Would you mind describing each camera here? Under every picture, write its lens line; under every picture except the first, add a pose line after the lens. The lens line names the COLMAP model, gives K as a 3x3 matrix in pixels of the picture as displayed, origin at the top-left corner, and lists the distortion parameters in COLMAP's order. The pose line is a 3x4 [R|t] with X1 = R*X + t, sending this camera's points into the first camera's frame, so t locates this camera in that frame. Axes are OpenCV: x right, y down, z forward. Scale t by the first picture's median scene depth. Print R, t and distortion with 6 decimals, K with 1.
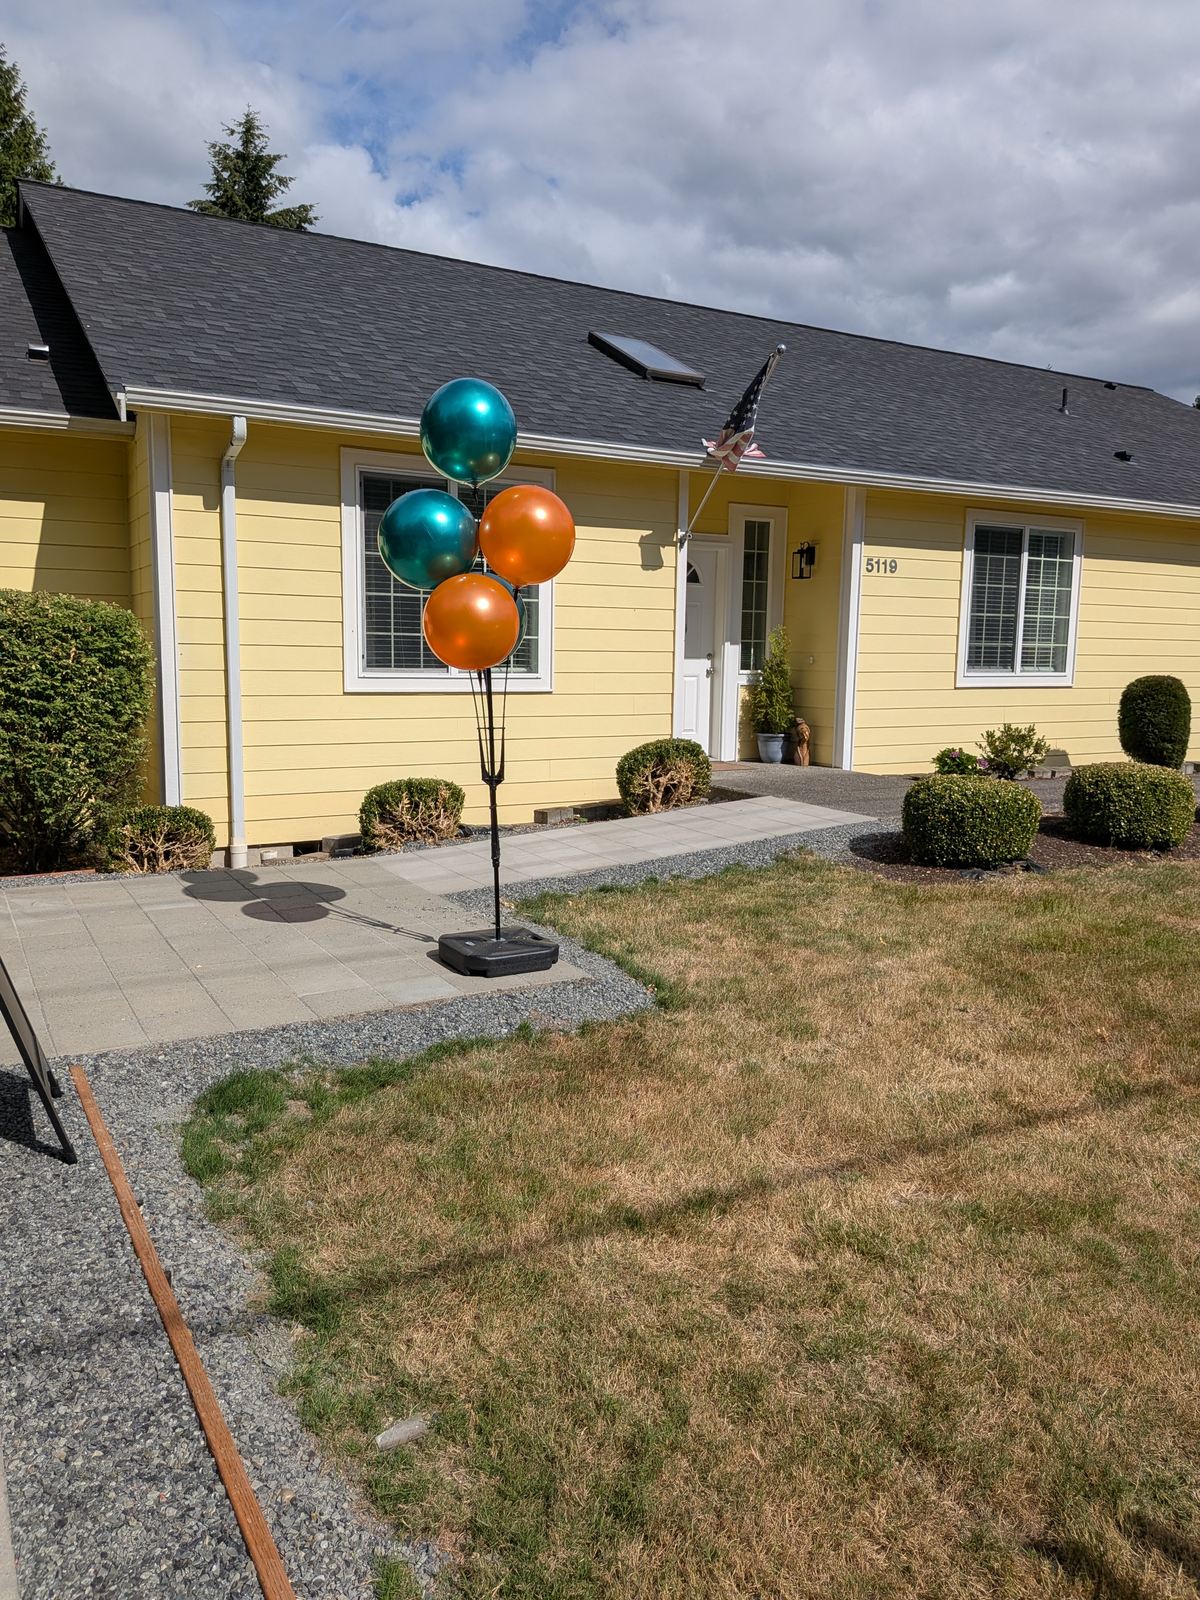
lens RADIAL K [[1165.3, 0, 635.2], [0, 1165.3, 769.9], [0, 0, 1]] dist [0.032112, -0.053536]
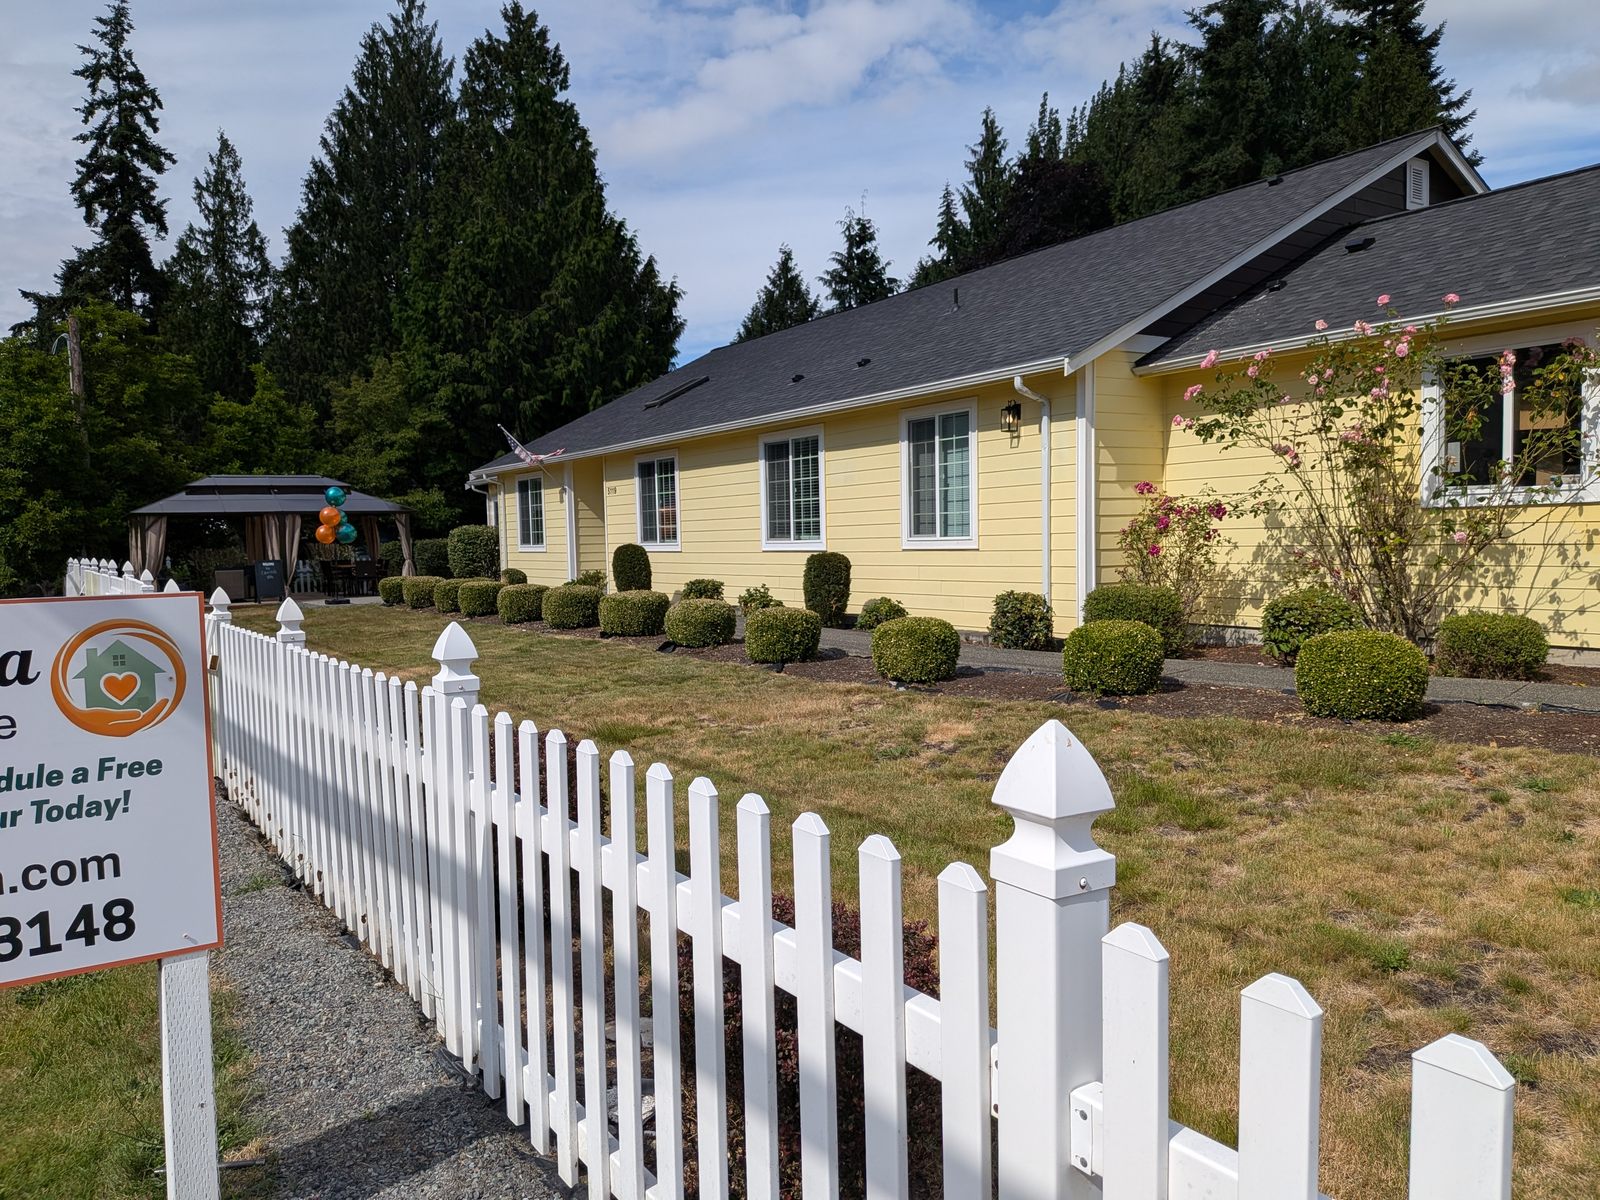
lens RADIAL K [[1165.3, 0, 793.1], [0, 1165.3, 619.2], [0, 0, 1]] dist [0.032112, -0.053536]
pose [[0.040902, 0.066266, -0.996963, 2.386061], [-0.069069, 0.995599, 0.063342, -0.107662], [0.996773, 0.066268, 0.045299, 1.302547]]
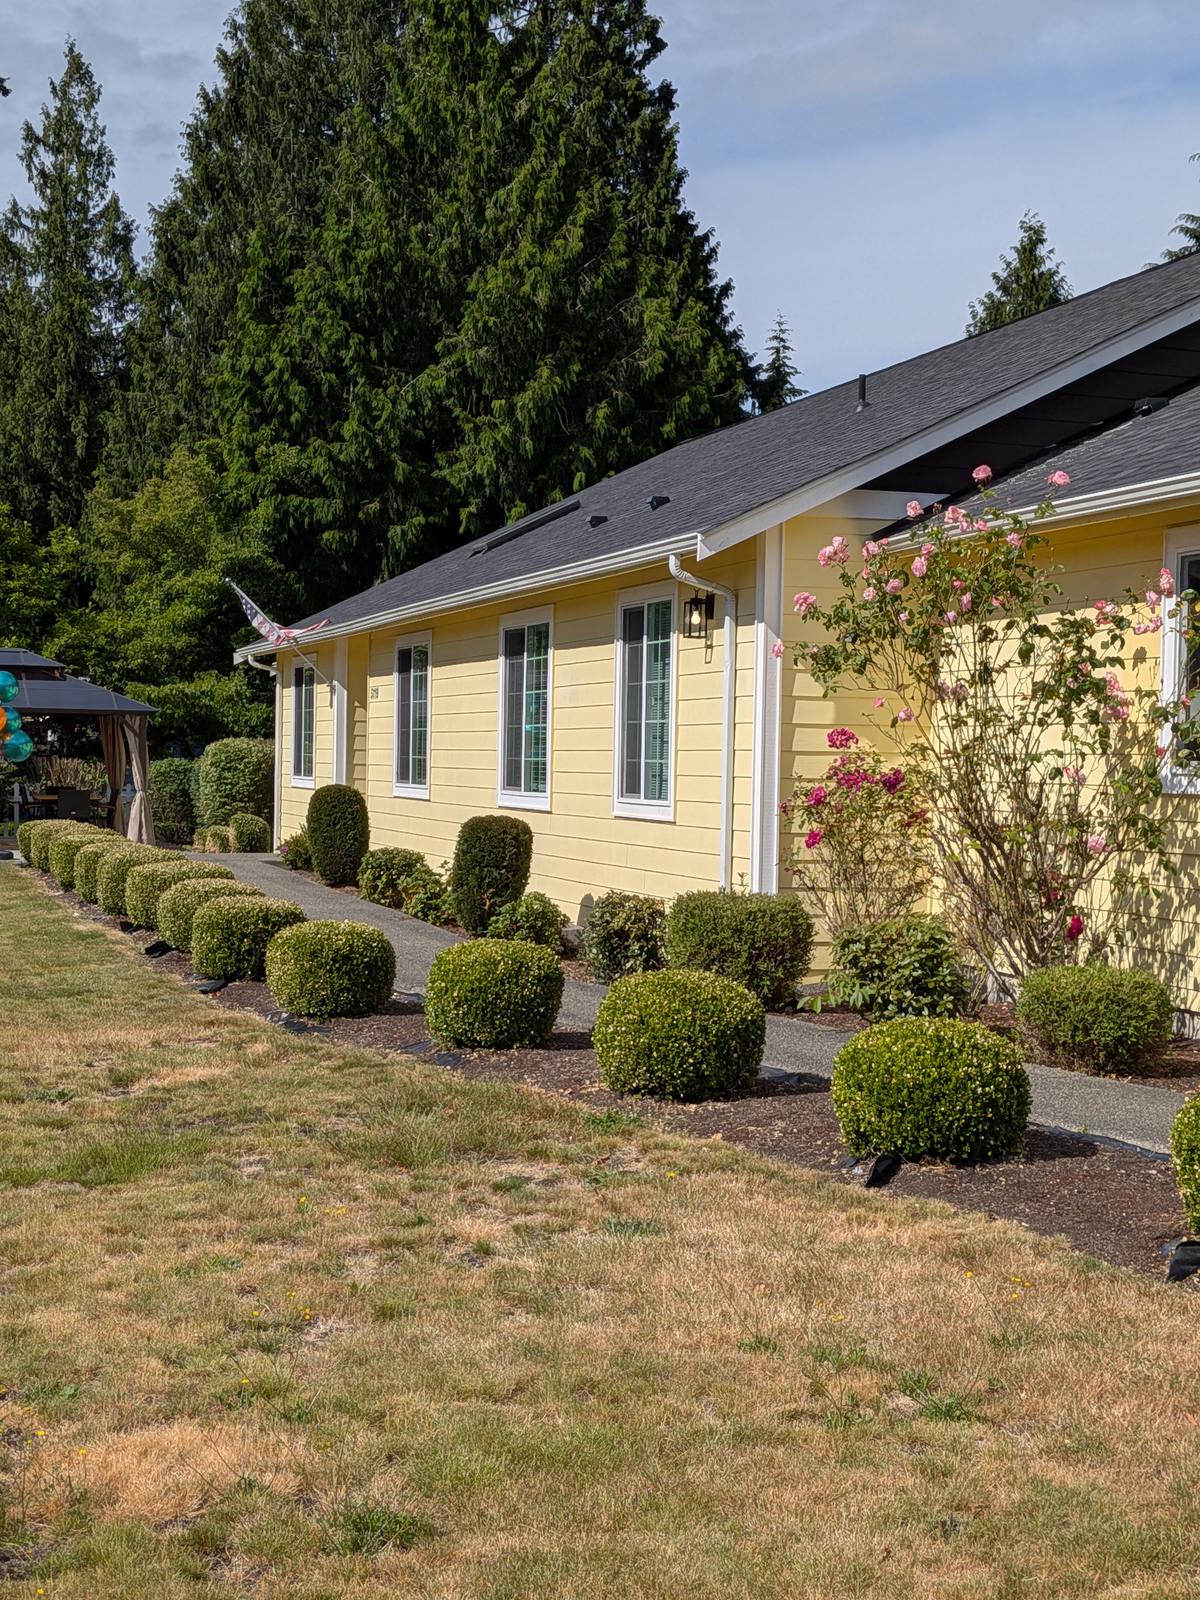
lens RADIAL K [[2304.4, 0, 594.5], [0, 2304.4, 791.1], [0, 0, 1]] dist [0.088149, 0.000000]
pose [[-0.218567, 0.007971, -0.975789, 2.711696], [-0.105736, 0.993886, 0.031802, -0.197700], [0.970077, 0.110127, -0.216388, 1.955662]]
